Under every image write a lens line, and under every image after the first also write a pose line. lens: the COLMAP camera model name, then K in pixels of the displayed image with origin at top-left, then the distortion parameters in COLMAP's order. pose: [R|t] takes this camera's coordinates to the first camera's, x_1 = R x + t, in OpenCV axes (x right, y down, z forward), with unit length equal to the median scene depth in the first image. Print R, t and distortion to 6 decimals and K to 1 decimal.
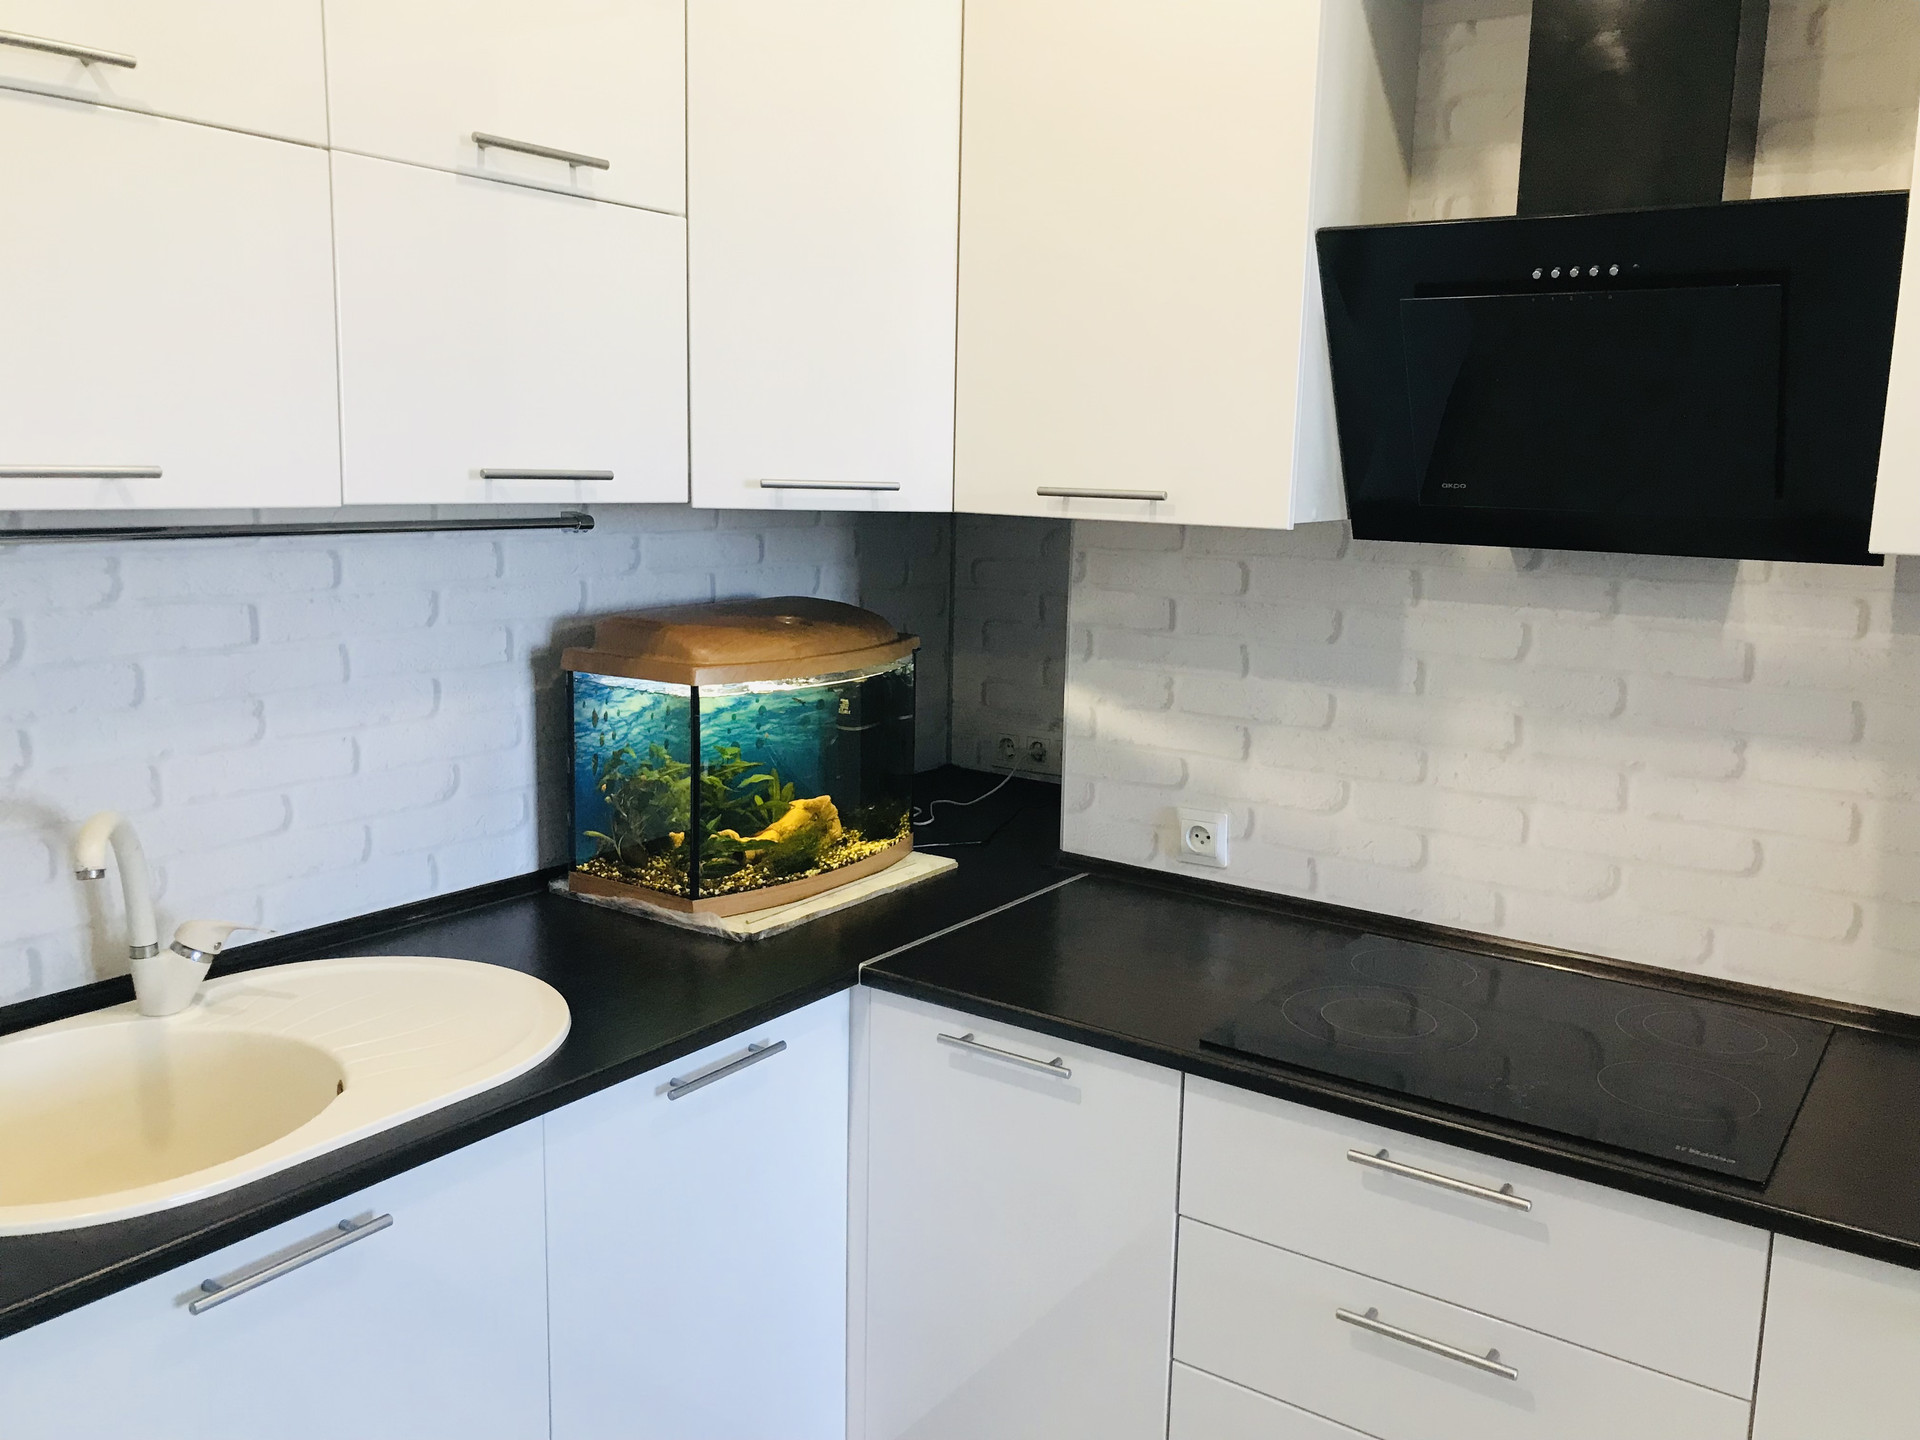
lens RADIAL K [[1567.5, 0, 923.8], [0, 1567.5, 741.3], [0, 0, 1]] dist [0.047682, -0.051898]
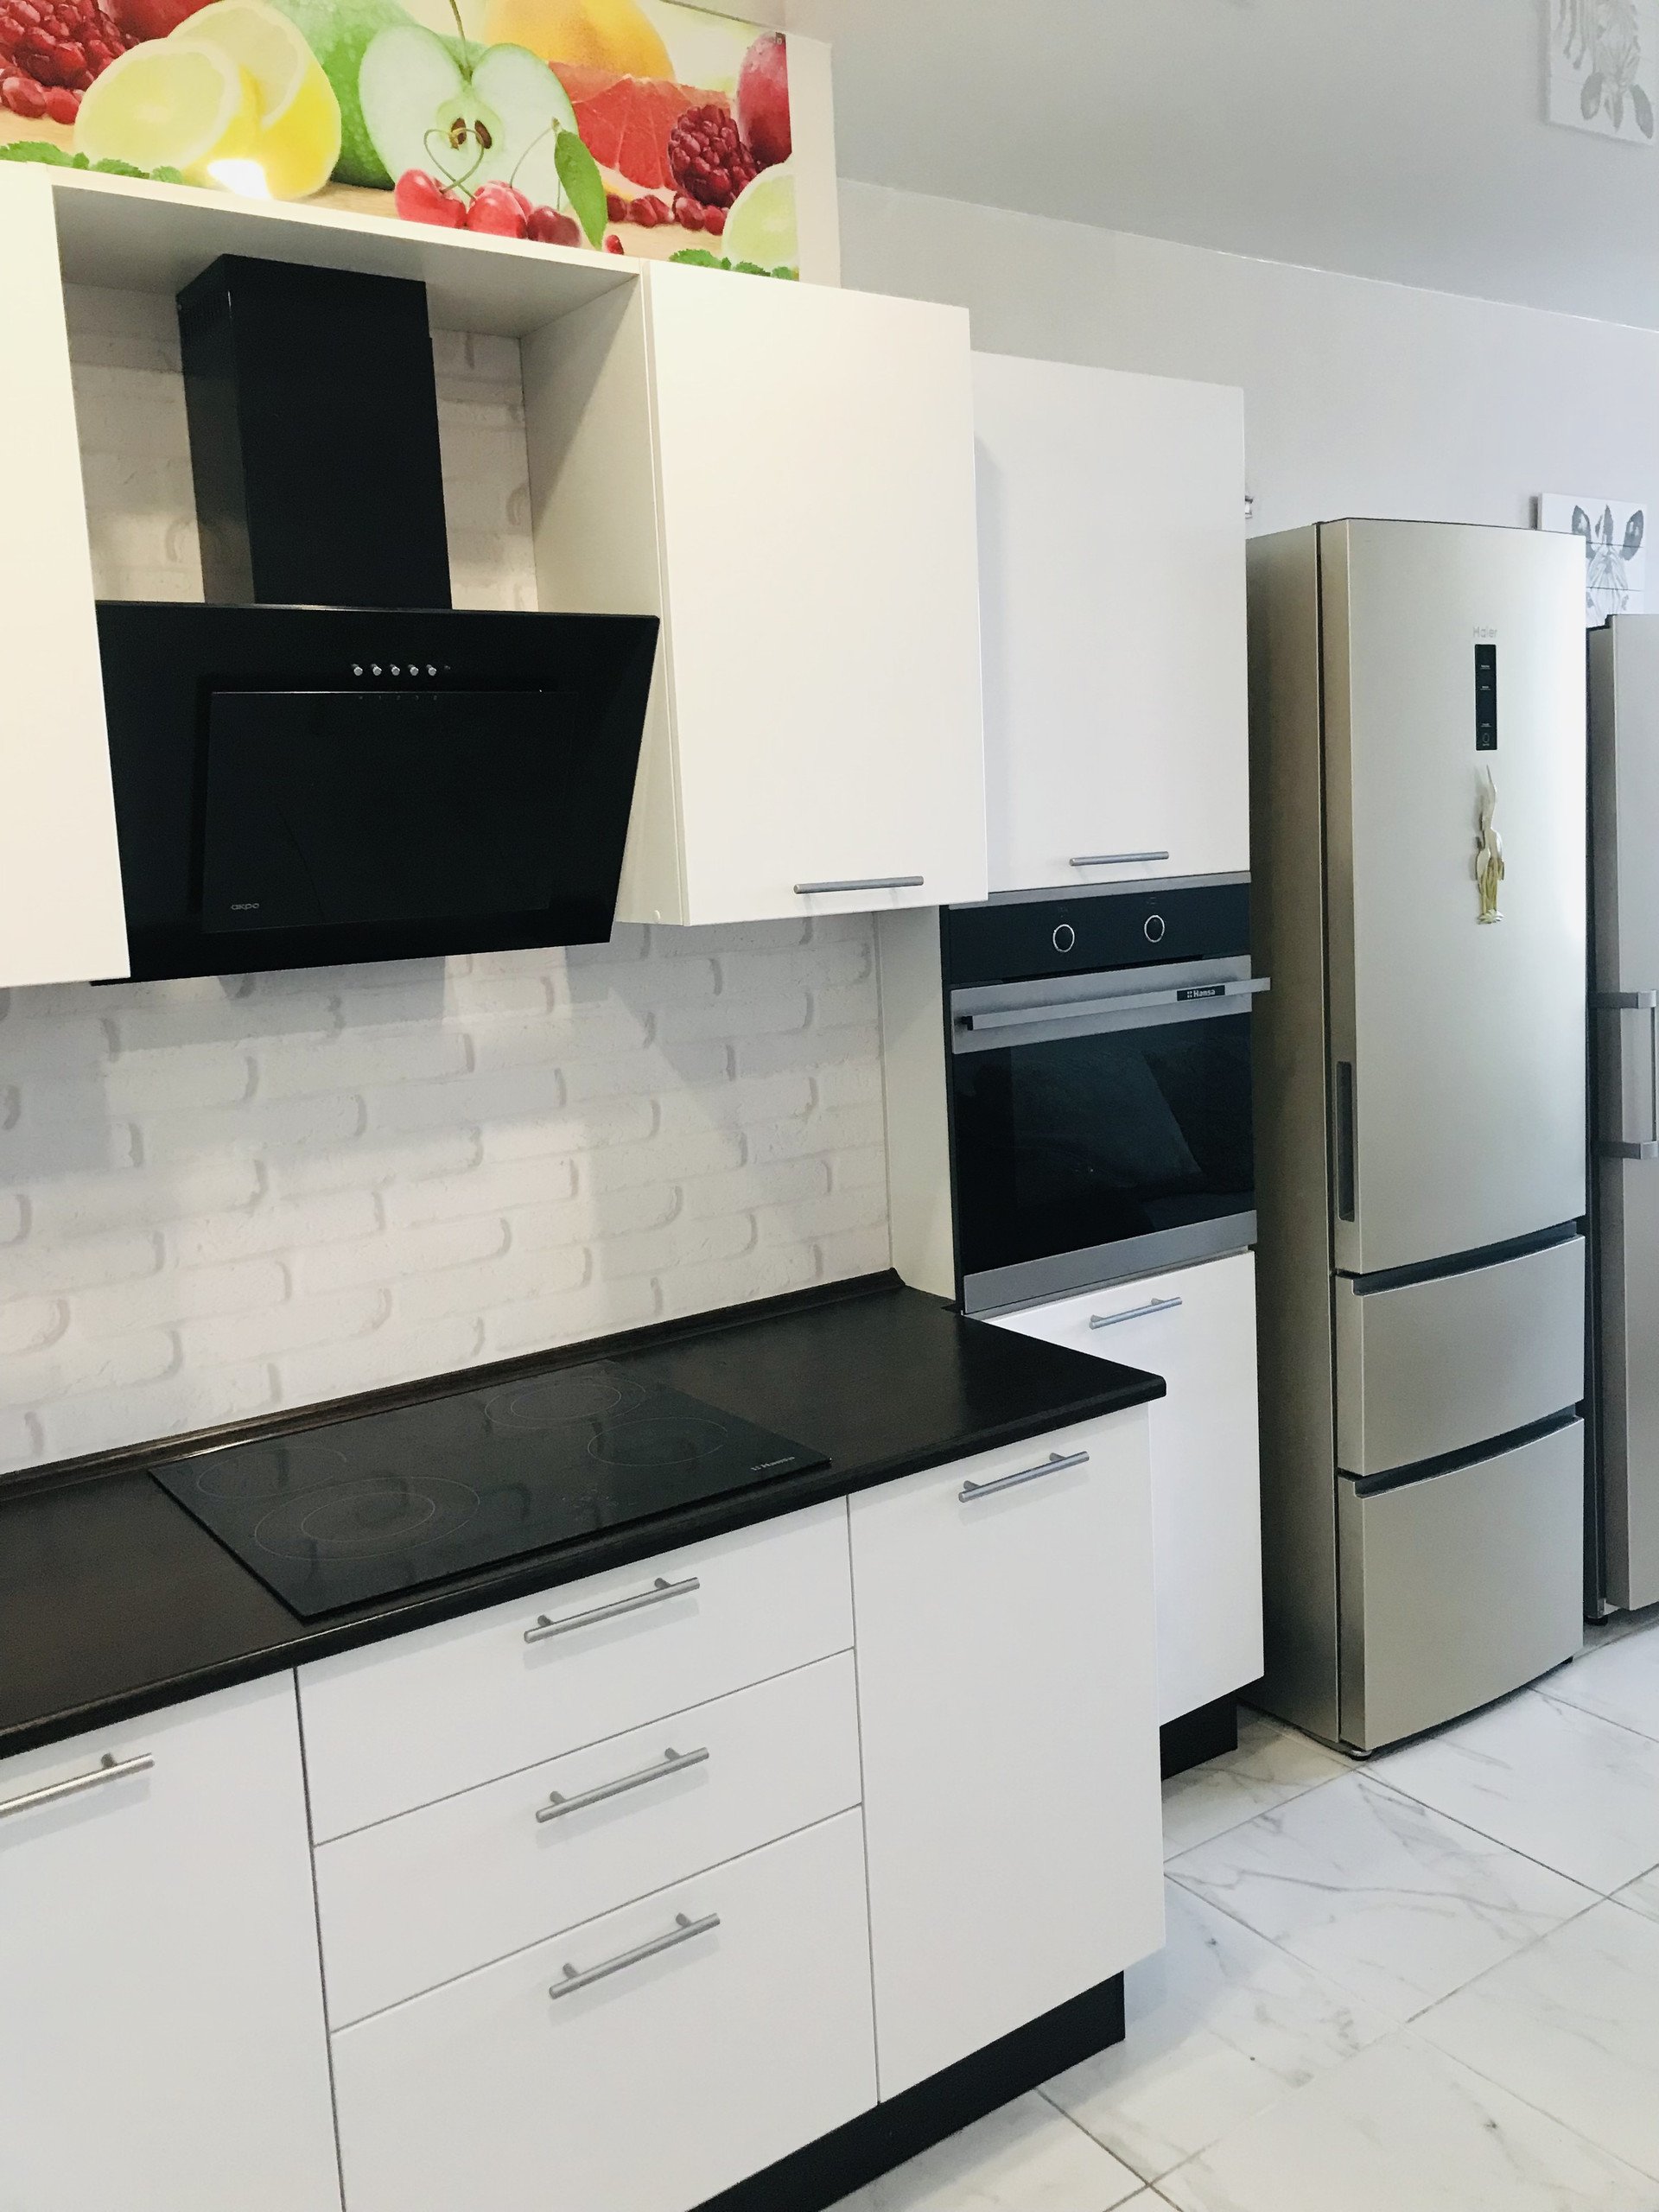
lens RADIAL K [[1805.9, 0, 853.2], [0, 1805.9, 1087.2], [0, 0, 1]] dist [0.047682, -0.051898]
pose [[0.324371, -0.167581, 0.930967, -0.487601], [0.239204, 0.966726, 0.090673, -0.073231], [-0.915186, 0.193280, 0.353664, 0.348001]]
